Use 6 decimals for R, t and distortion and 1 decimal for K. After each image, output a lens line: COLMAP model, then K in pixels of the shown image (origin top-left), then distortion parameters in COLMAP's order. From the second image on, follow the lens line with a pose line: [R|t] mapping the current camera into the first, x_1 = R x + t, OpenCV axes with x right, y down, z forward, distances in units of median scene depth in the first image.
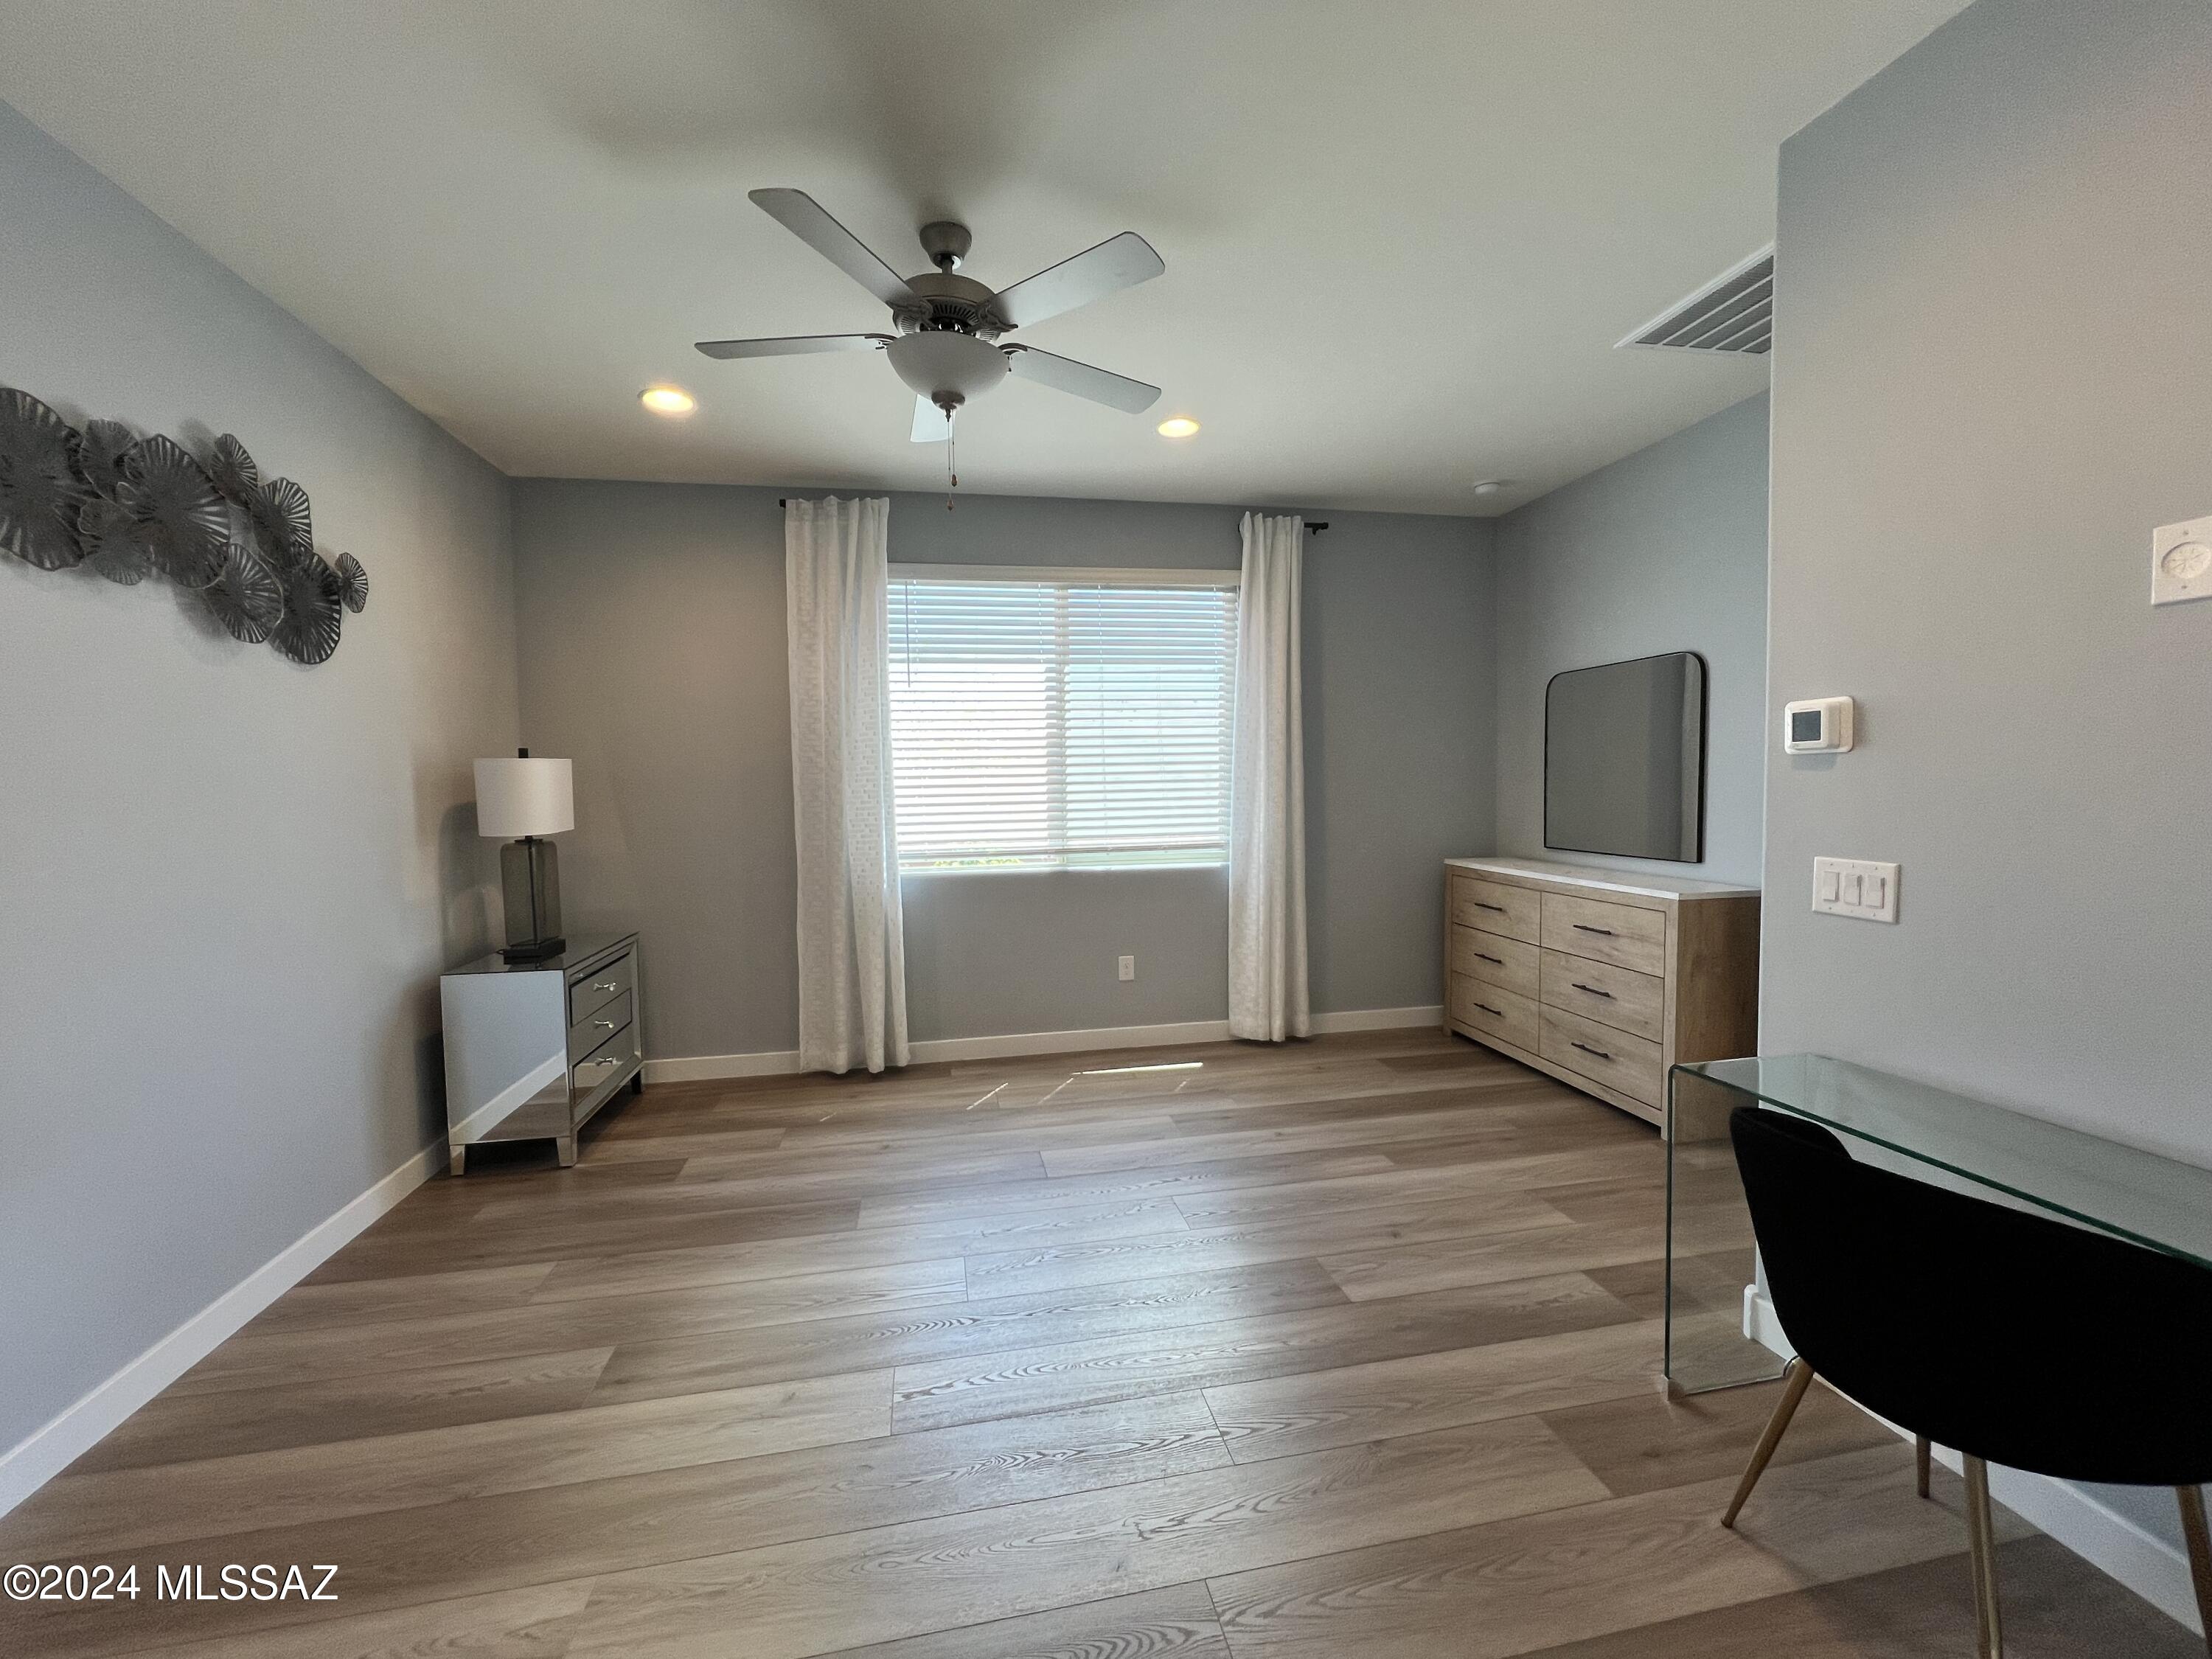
lens RADIAL K [[883.6, 0, 1099.9], [0, 883.6, 833.0], [0, 0, 1]] dist [-0.001969, 0.000522]
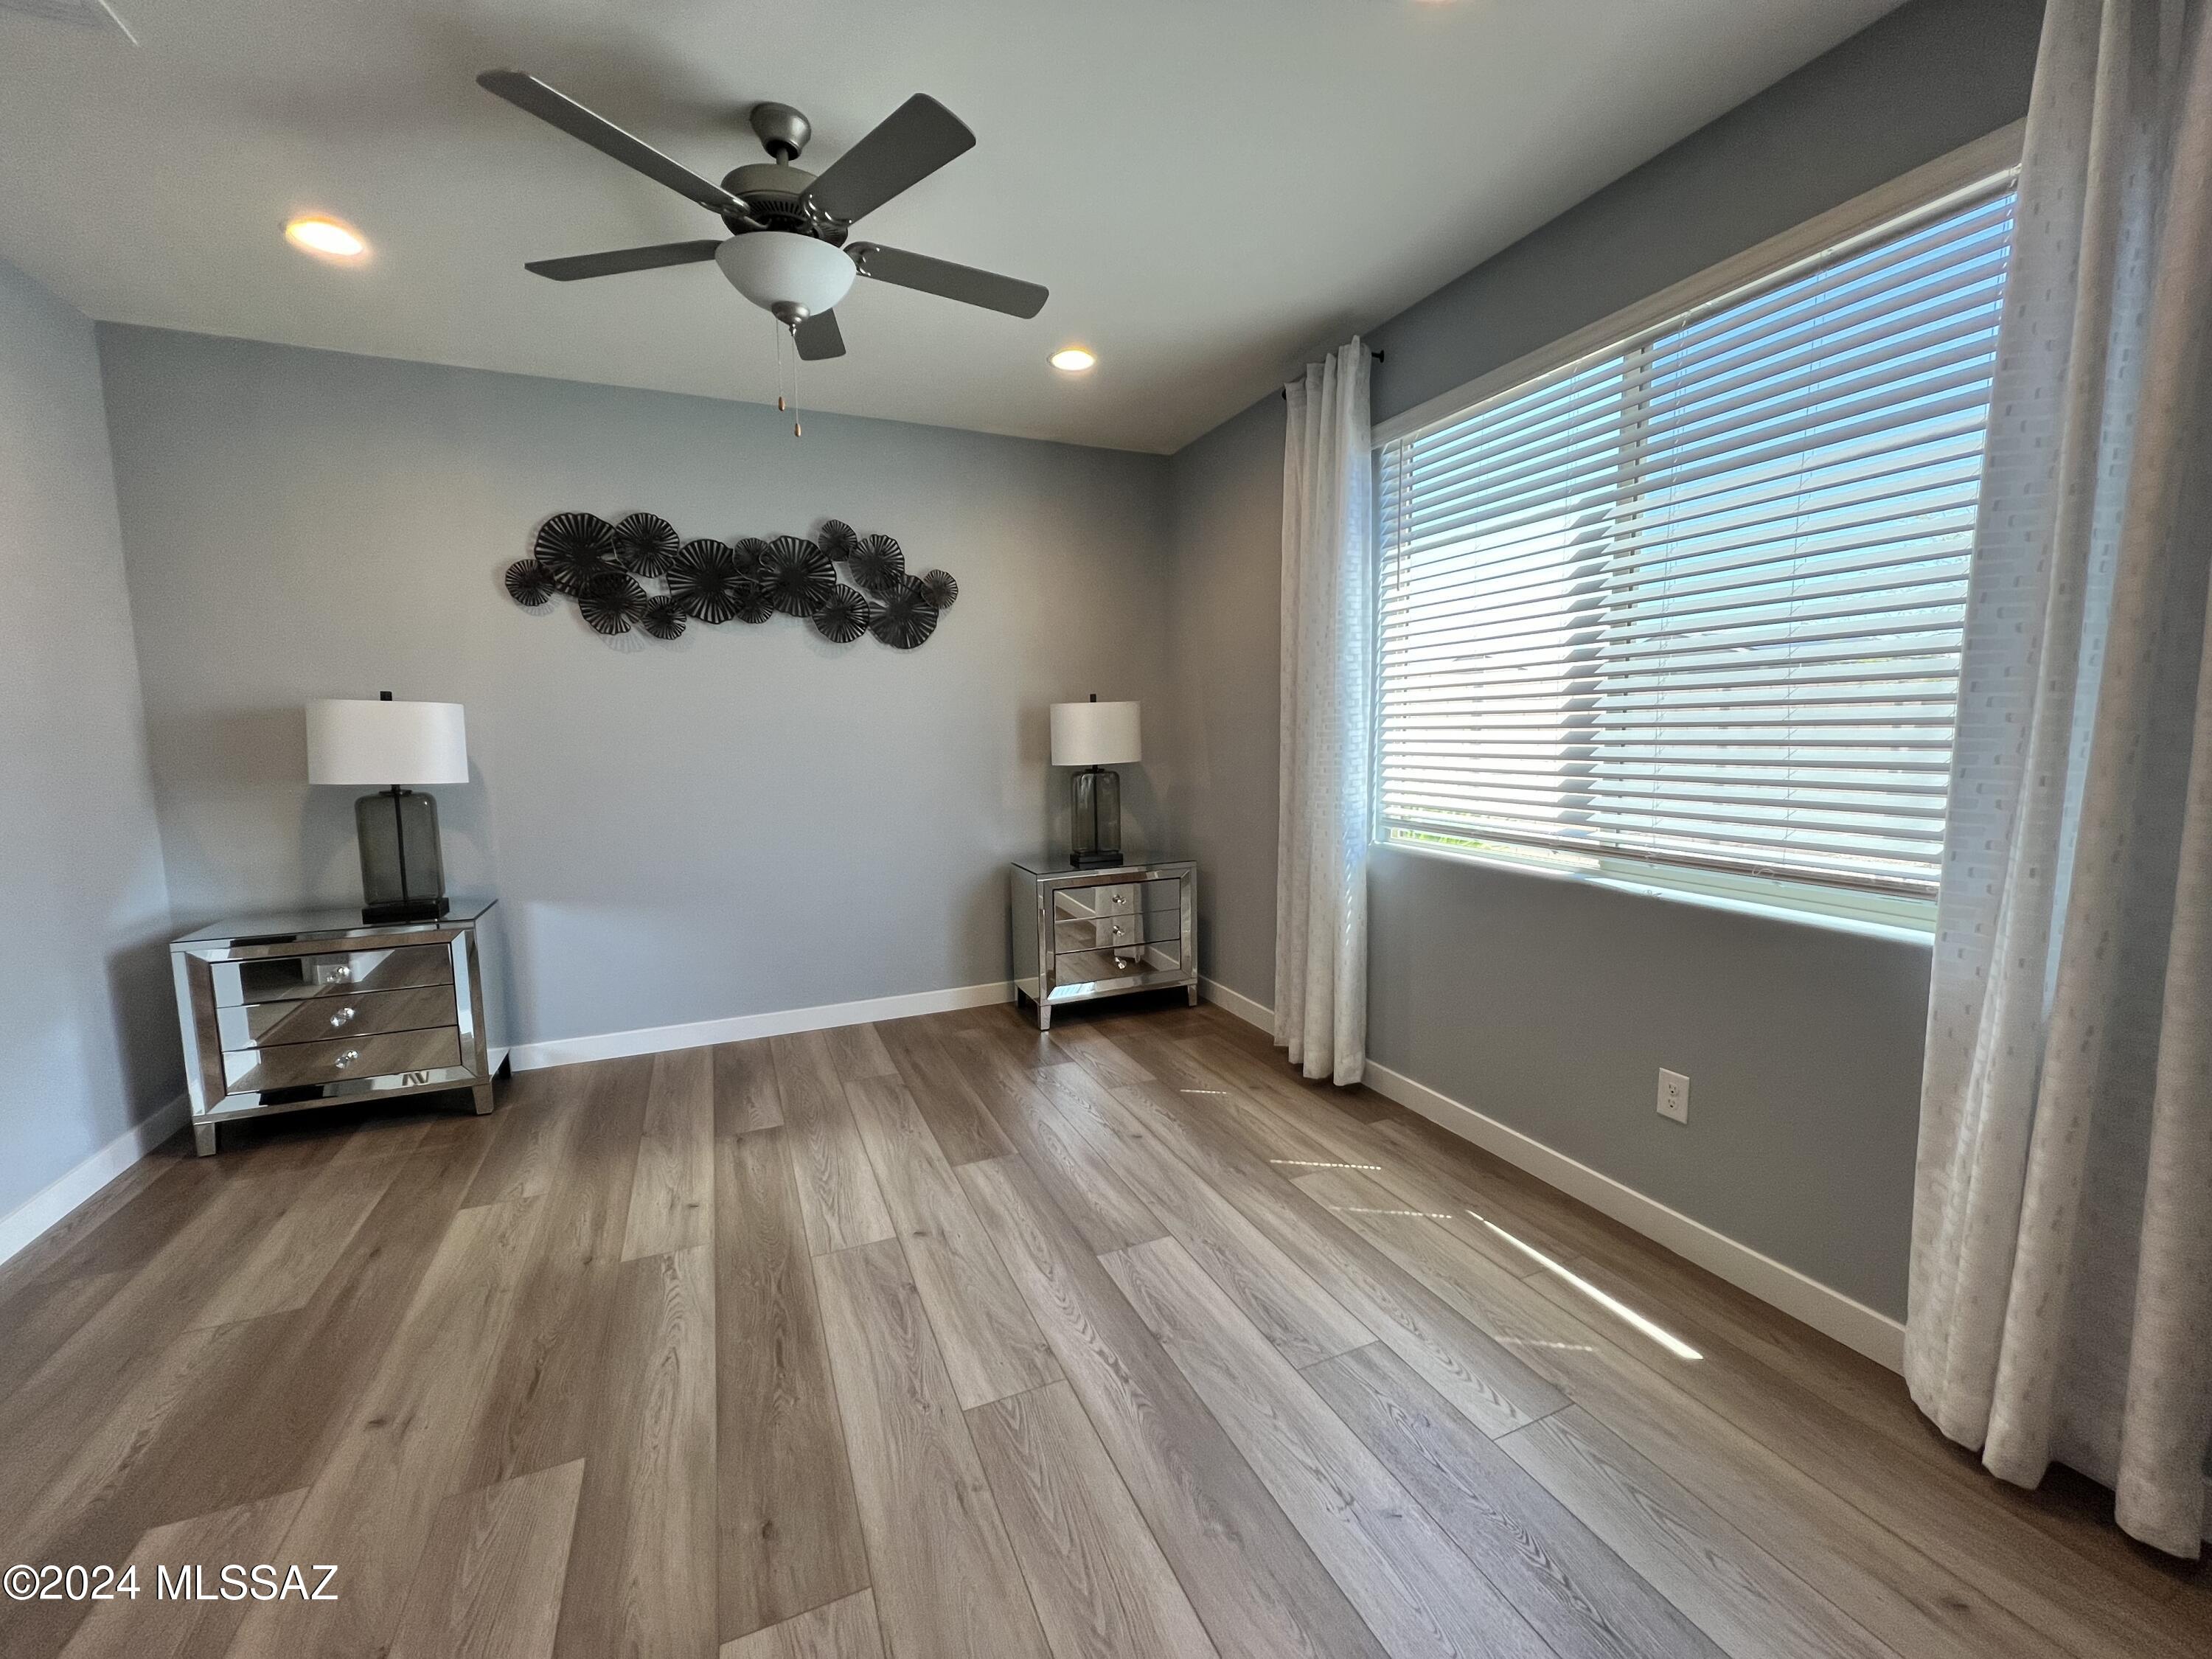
lens RADIAL K [[883.6, 0, 1101.0], [0, 883.6, 831.3], [0, 0, 1]] dist [-0.001969, 0.000522]
pose [[0.222243, 0.129396, -0.966367, 0.525906], [-0.047945, 0.991406, 0.121722, -0.053578], [0.973812, 0.019280, 0.226537, 0.692711]]
